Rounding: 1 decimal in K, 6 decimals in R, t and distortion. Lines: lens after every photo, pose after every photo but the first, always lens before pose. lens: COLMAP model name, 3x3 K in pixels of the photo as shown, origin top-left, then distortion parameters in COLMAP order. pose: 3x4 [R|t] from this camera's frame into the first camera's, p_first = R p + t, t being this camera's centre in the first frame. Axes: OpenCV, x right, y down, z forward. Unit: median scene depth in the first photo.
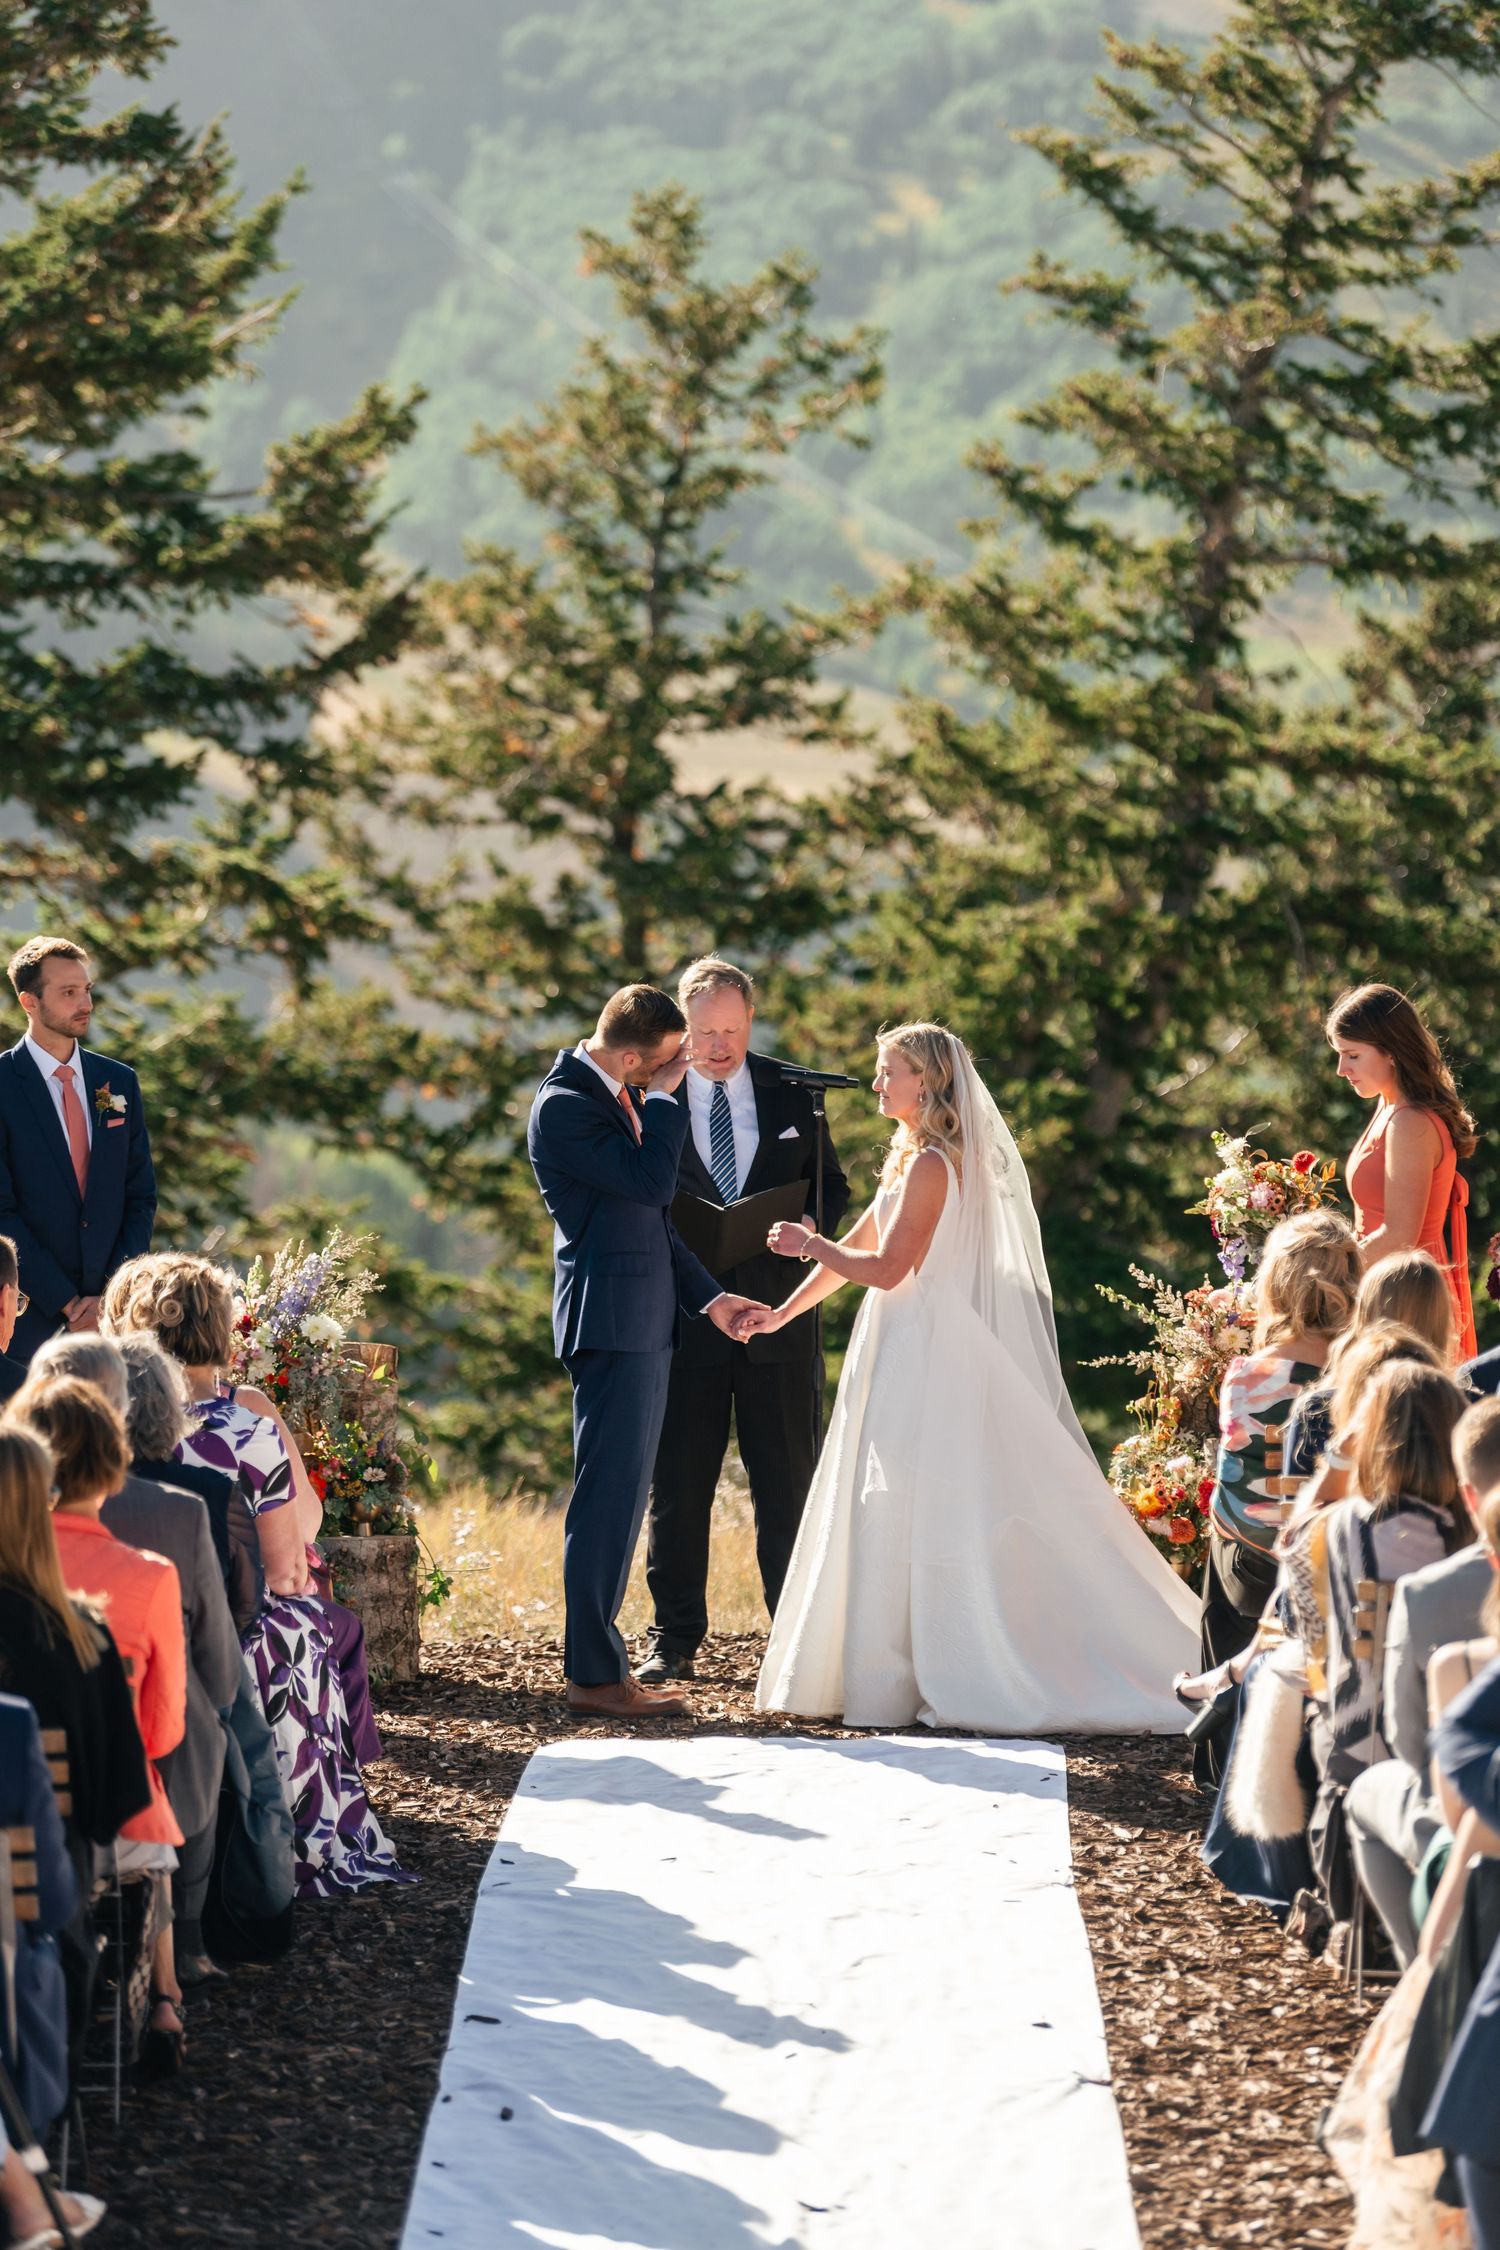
lens RADIAL K [[9142.3, 0, 762.4], [0, 9142.3, 1127.2], [0, 0, 1]] dist [0.057978, 0.000000]
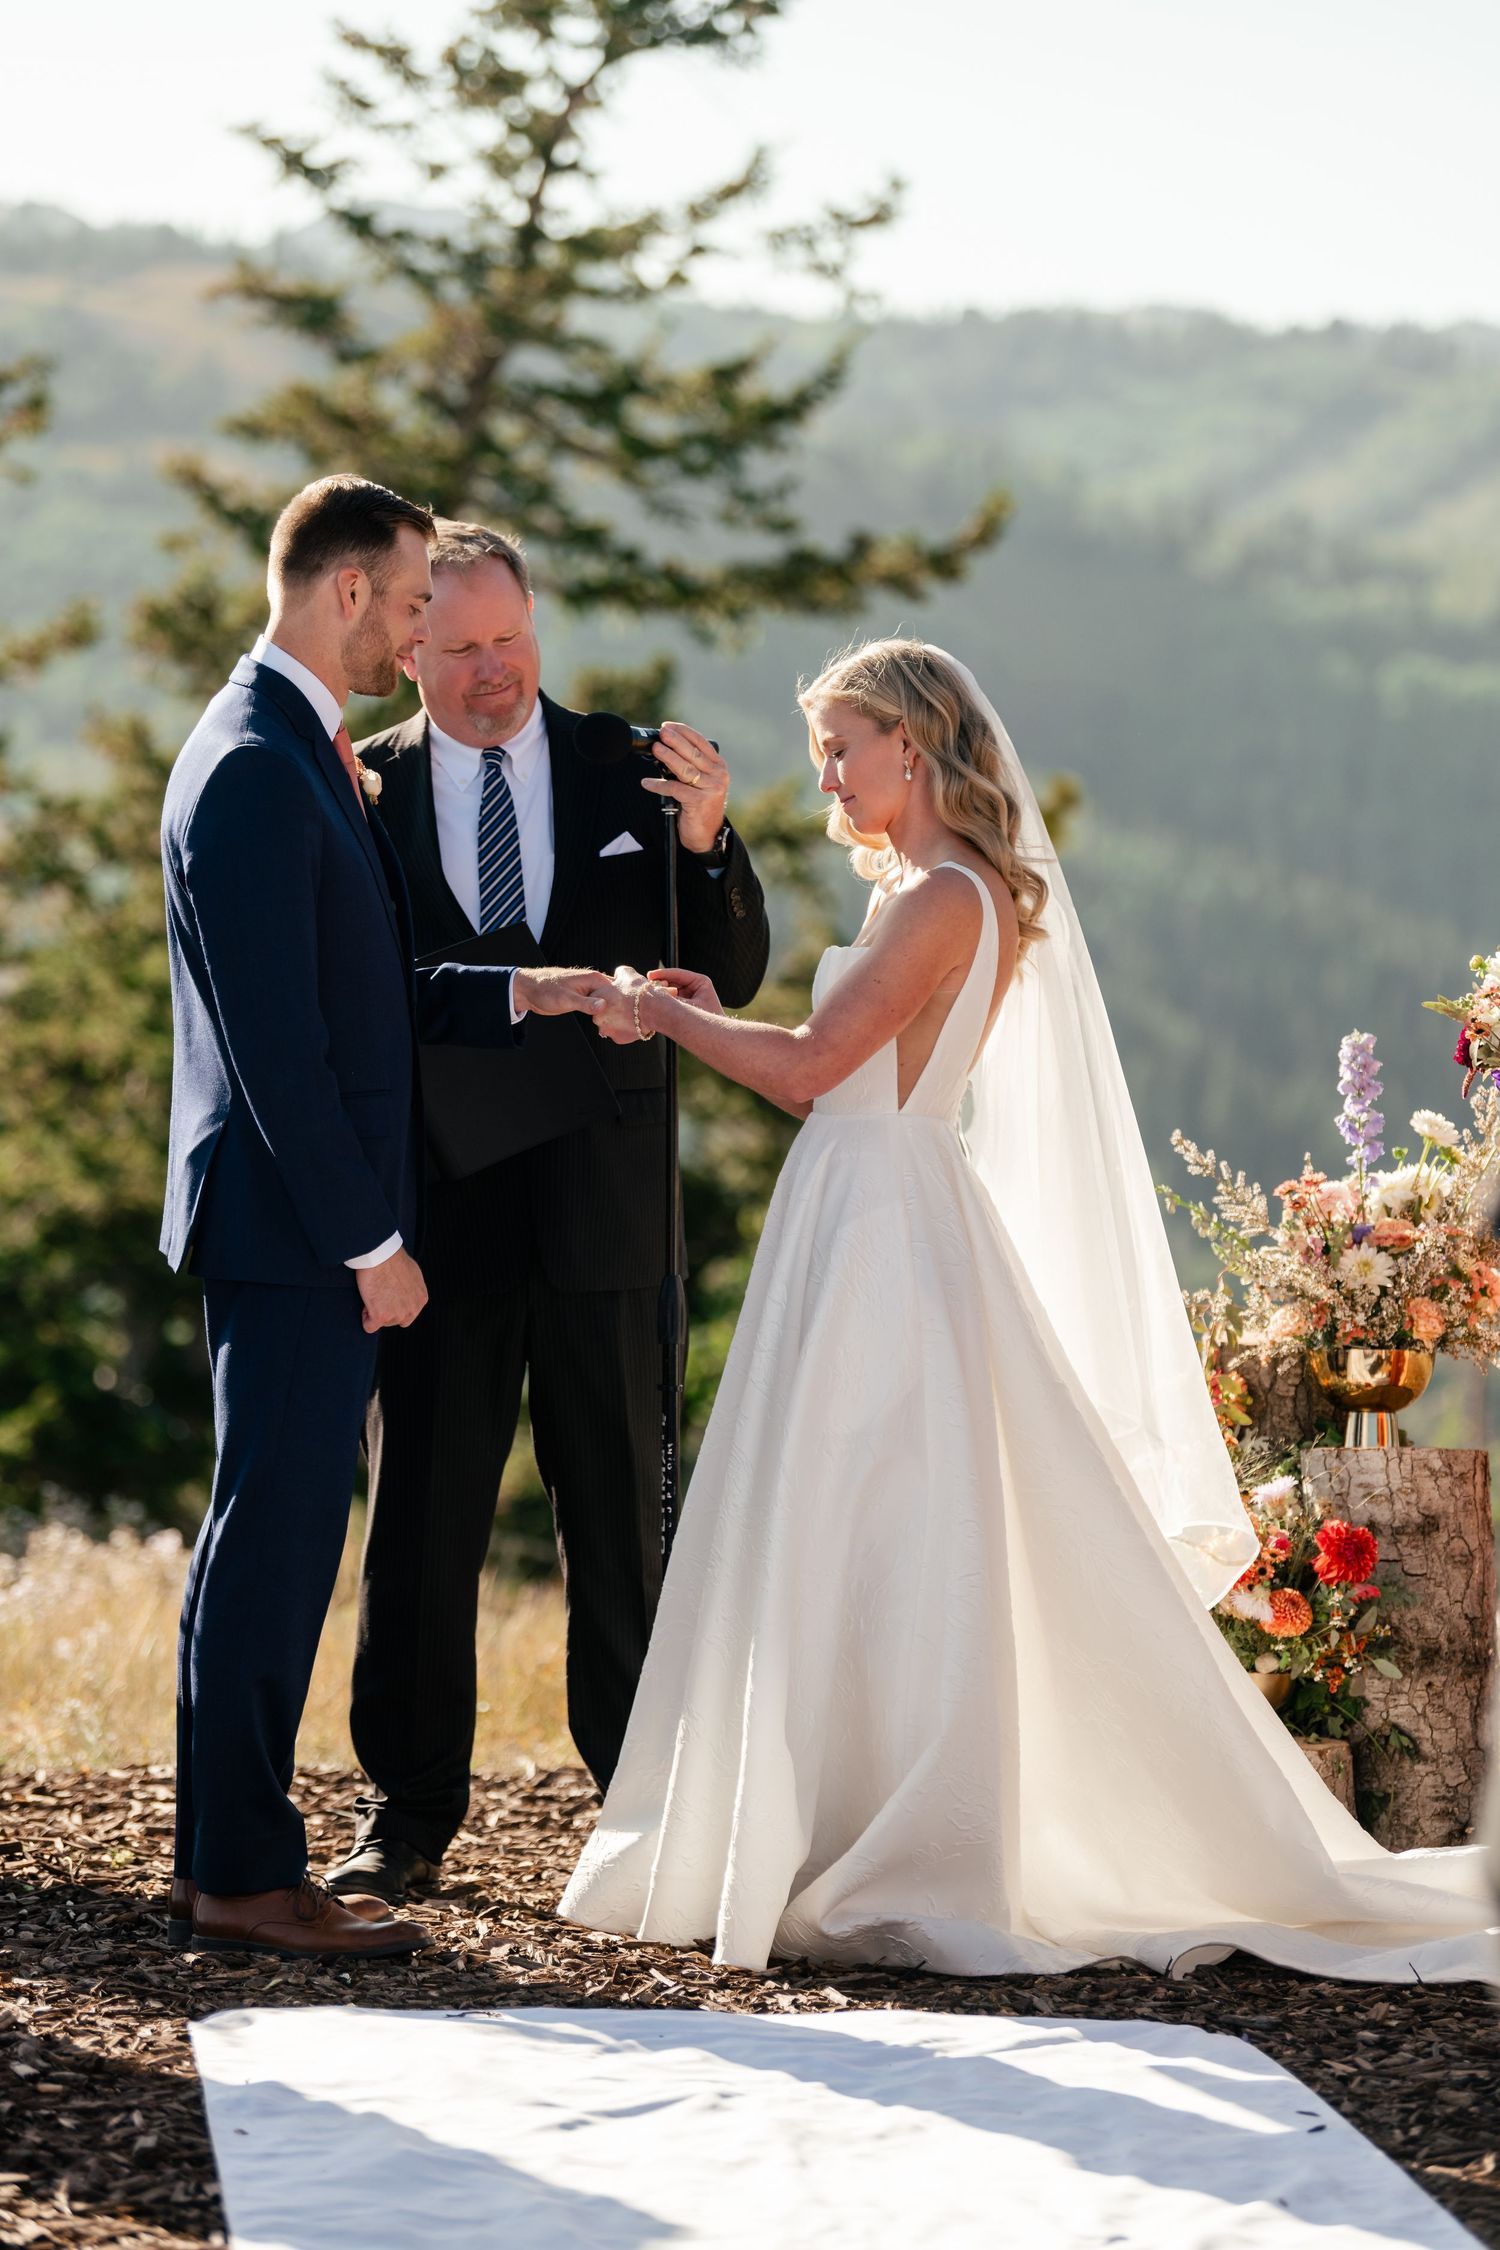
lens RADIAL K [[7654.5, 0, 747.7], [0, 7654.5, 1141.7], [0, 0, 1]] dist [-0.000428, 0.000000]
pose [[0.991010, 0.031395, 0.130049, -0.018799], [-0.028932, 0.999365, -0.020782, 0.010671], [-0.130619, 0.016833, 0.991290, 0.222509]]
